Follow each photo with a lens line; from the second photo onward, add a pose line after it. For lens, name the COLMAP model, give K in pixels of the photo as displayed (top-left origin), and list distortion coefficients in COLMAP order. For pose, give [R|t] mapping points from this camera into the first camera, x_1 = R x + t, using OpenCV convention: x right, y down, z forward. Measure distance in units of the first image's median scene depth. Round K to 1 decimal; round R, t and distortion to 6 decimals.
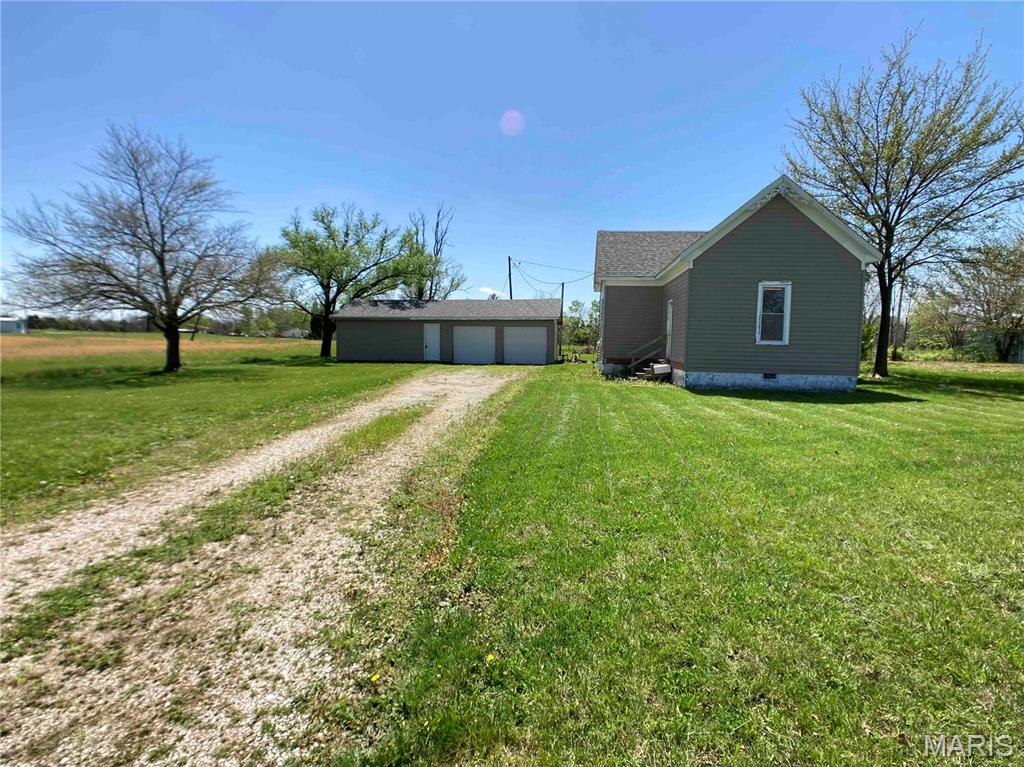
lens RADIAL K [[531.4, 0, 507.4], [0, 531.4, 379.0], [0, 0, 1]] dist [-0.033055, 0.017919]
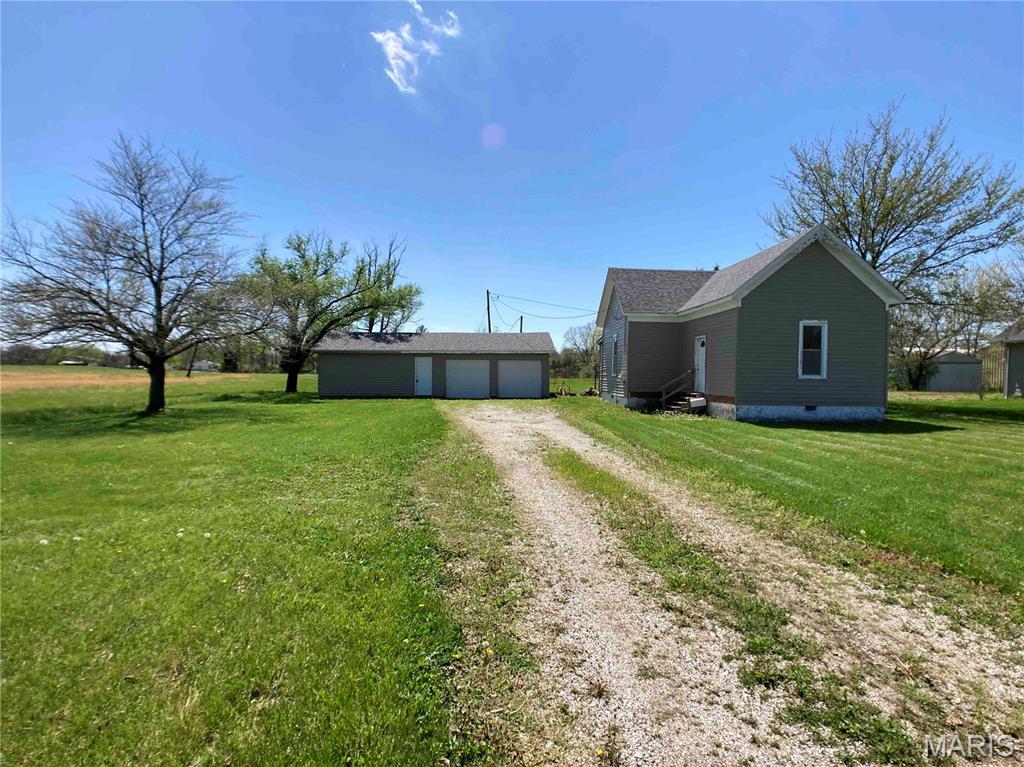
lens RADIAL K [[529.1, 0, 512.0], [0, 529.1, 383.5], [0, 0, 1]] dist [-0.030314, 0.014926]
pose [[0.987105, -0.007472, 0.159897, -0.218473], [0.015544, 0.998663, -0.049295, -0.010086], [-0.159314, 0.051145, 0.985902, 0.039309]]
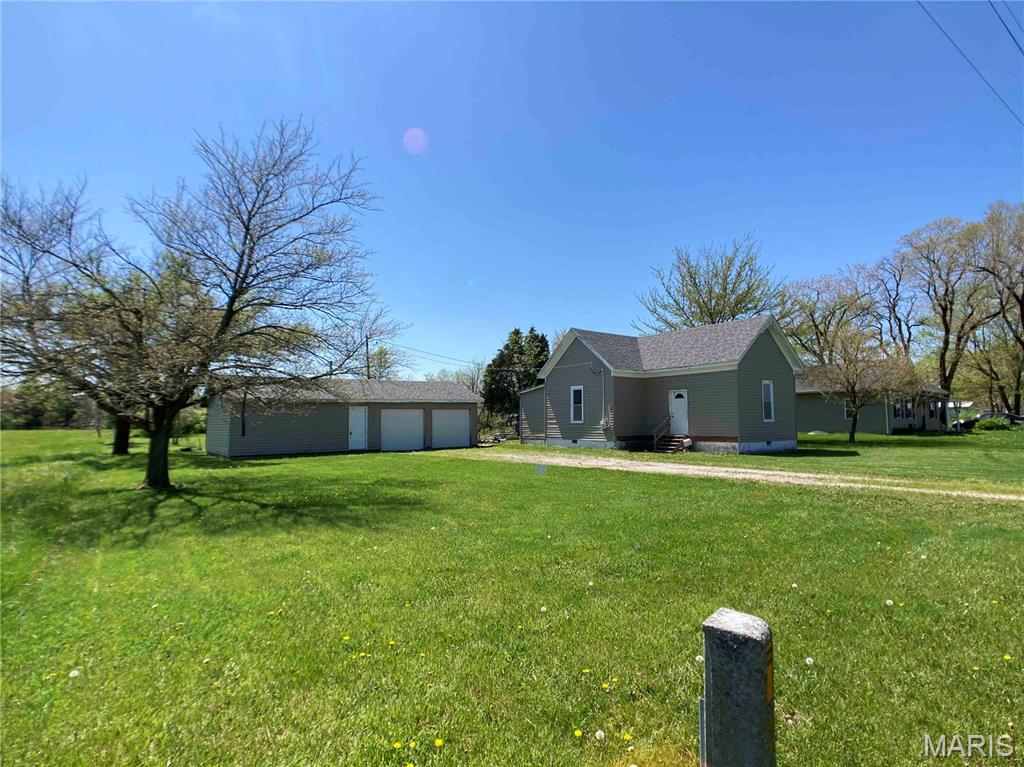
lens RADIAL K [[529.1, 0, 512.0], [0, 529.1, 383.5], [0, 0, 1]] dist [-0.030314, 0.014926]
pose [[0.743860, 0.025561, 0.667846, -0.848399], [0.066671, 0.991446, -0.112207, -0.044139], [-0.665002, 0.127992, 0.735793, 0.298939]]
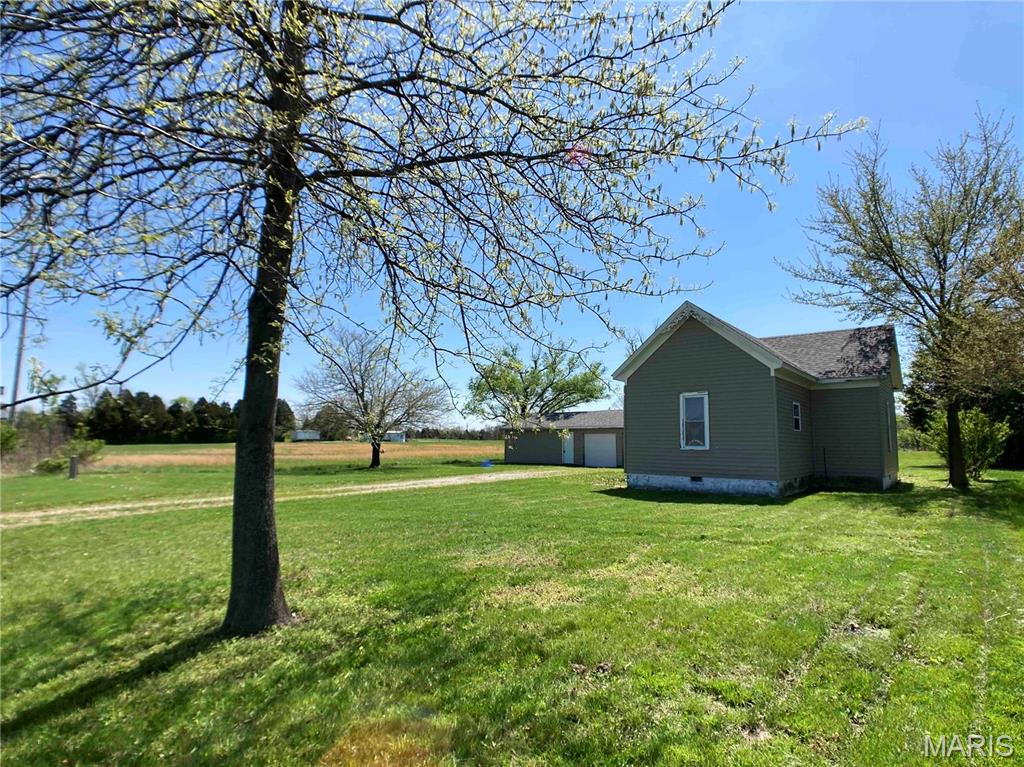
lens RADIAL K [[529.1, 0, 512.0], [0, 529.1, 383.5], [0, 0, 1]] dist [-0.030314, 0.014926]
pose [[0.837788, -0.070111, -0.541476, 0.635436], [-0.032763, 0.983479, -0.178034, 0.005096], [0.545012, 0.166895, 0.821649, -0.097484]]
